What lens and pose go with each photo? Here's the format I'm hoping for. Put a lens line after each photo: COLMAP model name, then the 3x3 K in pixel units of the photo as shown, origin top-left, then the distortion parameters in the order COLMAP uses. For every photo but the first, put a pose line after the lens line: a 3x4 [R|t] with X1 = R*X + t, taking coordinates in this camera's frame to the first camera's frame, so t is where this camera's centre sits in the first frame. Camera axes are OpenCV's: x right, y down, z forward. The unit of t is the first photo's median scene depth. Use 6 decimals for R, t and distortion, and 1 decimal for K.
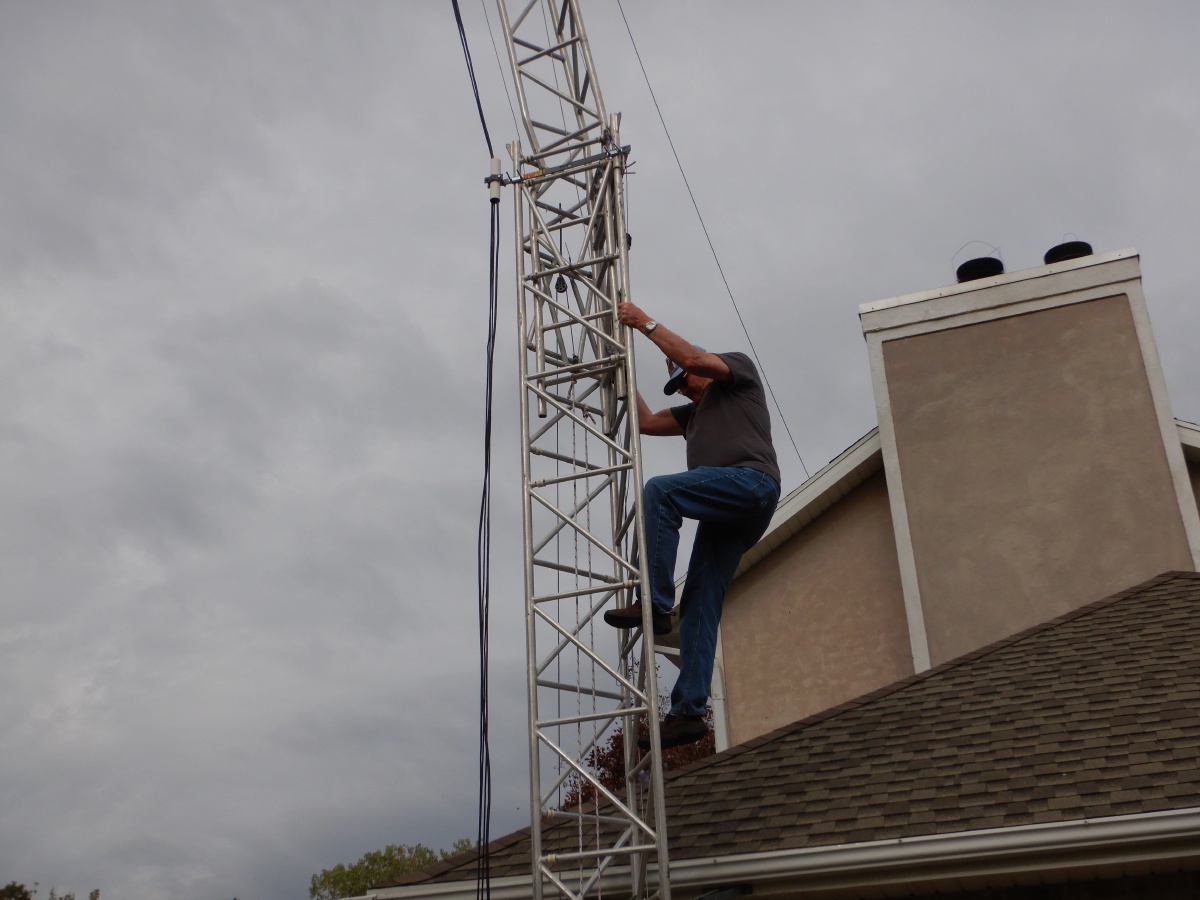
lens RADIAL K [[1385.6, 0, 600.0], [0, 1385.6, 450.0], [0, 0, 1]] dist [0.006170, 0.021399]
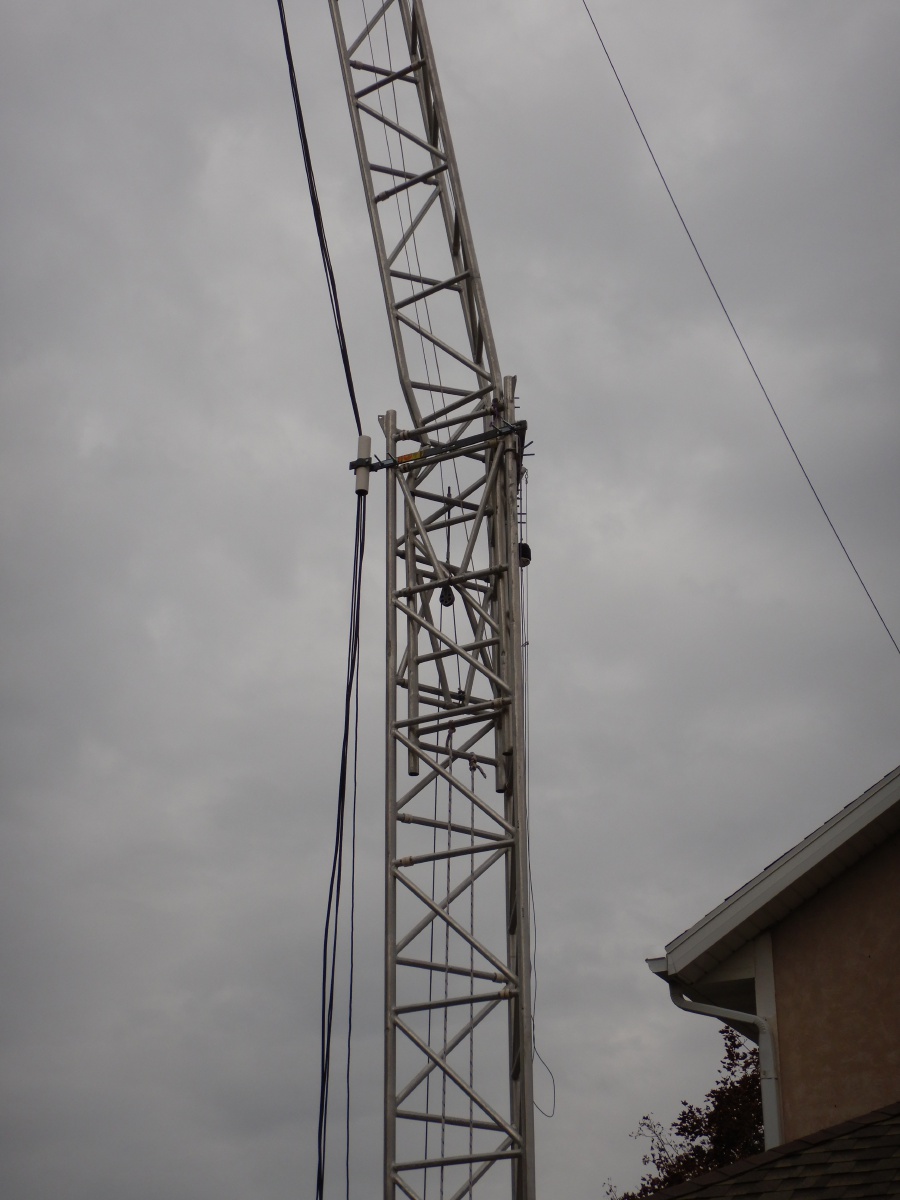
lens RADIAL K [[2176.2, 0, 450.0], [0, 2176.2, 600.0], [0, 0, 1]] dist [-0.040085, 0.064510]
pose [[0.989220, -0.020887, -0.144942, 0.152468], [0.020532, 0.999781, -0.003944, -0.111475], [0.144992, 0.000926, 0.989432, -0.224620]]
